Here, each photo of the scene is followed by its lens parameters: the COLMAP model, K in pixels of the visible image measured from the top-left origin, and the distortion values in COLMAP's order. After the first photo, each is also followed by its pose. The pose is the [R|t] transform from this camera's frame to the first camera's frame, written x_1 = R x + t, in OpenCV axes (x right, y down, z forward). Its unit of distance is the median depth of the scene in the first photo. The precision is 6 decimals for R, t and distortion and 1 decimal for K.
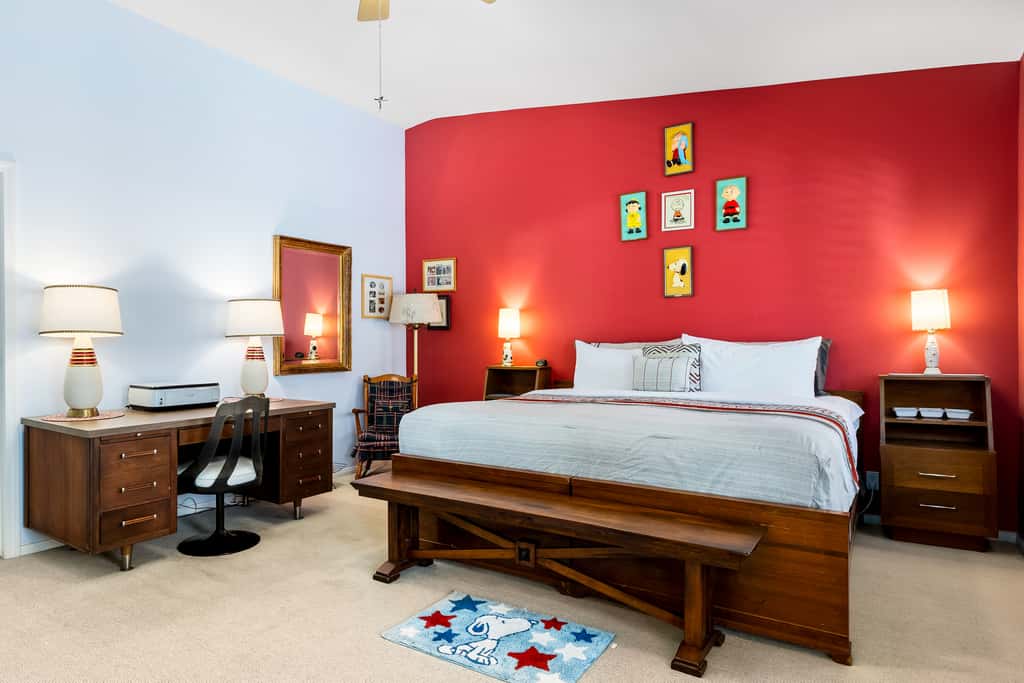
lens RADIAL K [[592.6, 0, 512.0], [0, 592.6, 341.5], [0, 0, 1]] dist [-0.000144, 0.000040]
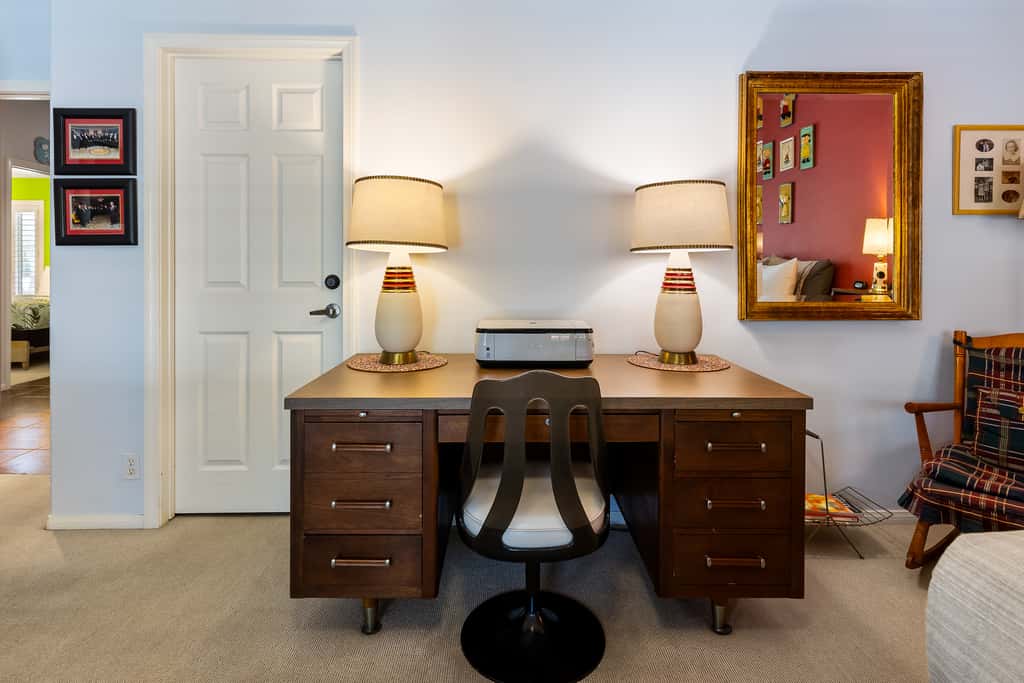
lens RADIAL K [[544.4, 0, 510.9], [0, 544.4, 270.2], [0, 0, 1]] dist [0.001956, 0.000159]
pose [[0.513806, 0.004094, -0.857897, -0.057758], [-0.004204, 0.999989, 0.002254, 0.008450], [0.857896, 0.002449, 0.513817, 0.498877]]
